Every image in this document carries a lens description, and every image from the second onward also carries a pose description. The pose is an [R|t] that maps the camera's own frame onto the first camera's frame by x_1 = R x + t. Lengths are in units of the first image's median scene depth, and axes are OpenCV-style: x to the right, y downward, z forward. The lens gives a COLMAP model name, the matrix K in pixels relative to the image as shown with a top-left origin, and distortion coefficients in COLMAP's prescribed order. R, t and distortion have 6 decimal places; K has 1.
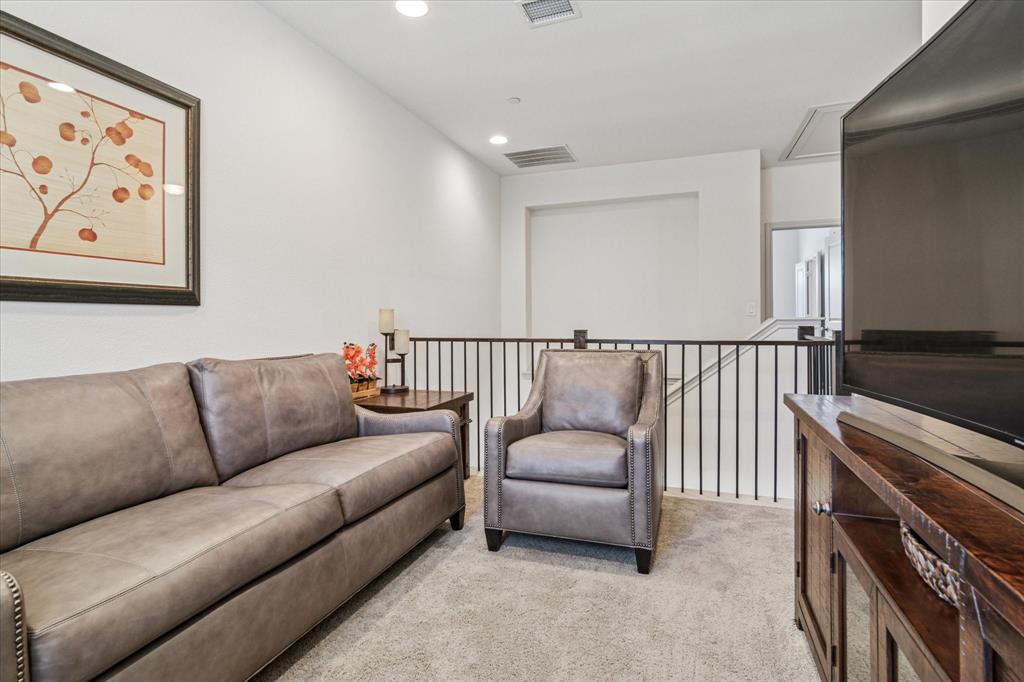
lens RADIAL K [[496.1, 0, 525.1], [0, 496.1, 319.7], [0, 0, 1]] dist [-0.004279, -0.000783]
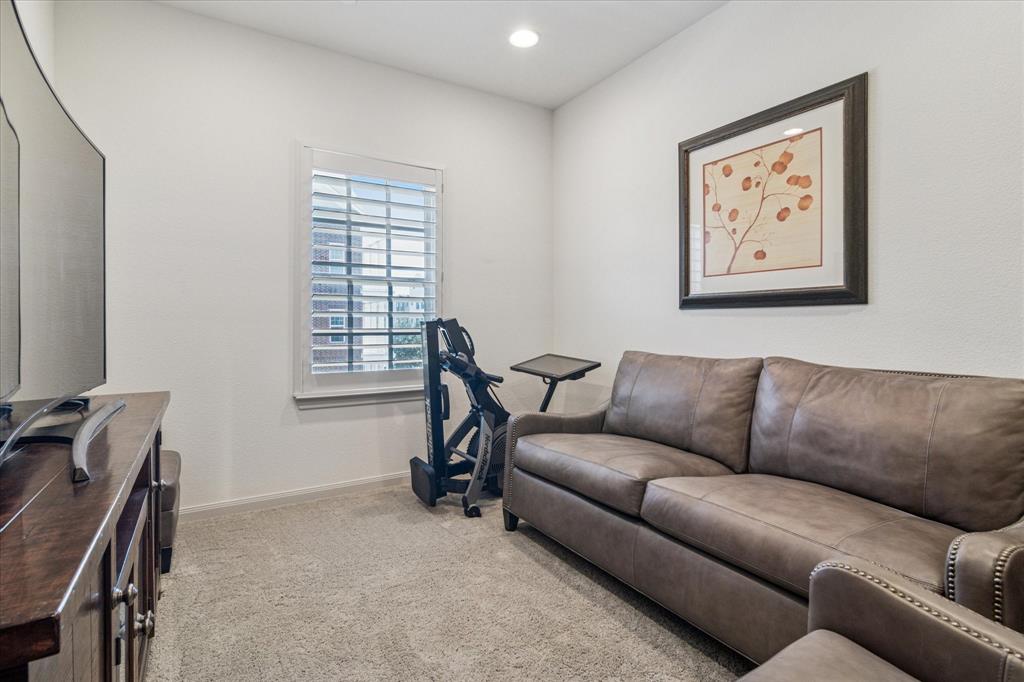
lens RADIAL K [[496.1, 0, 513.6], [0, 496.1, 331.7], [0, 0, 1]] dist [-0.004279, -0.000783]
pose [[-0.630164, 0.015704, -0.776303, 0.525406], [0.002458, 0.999831, 0.018231, 0.005433], [0.776458, 0.009581, -0.630096, 1.270493]]
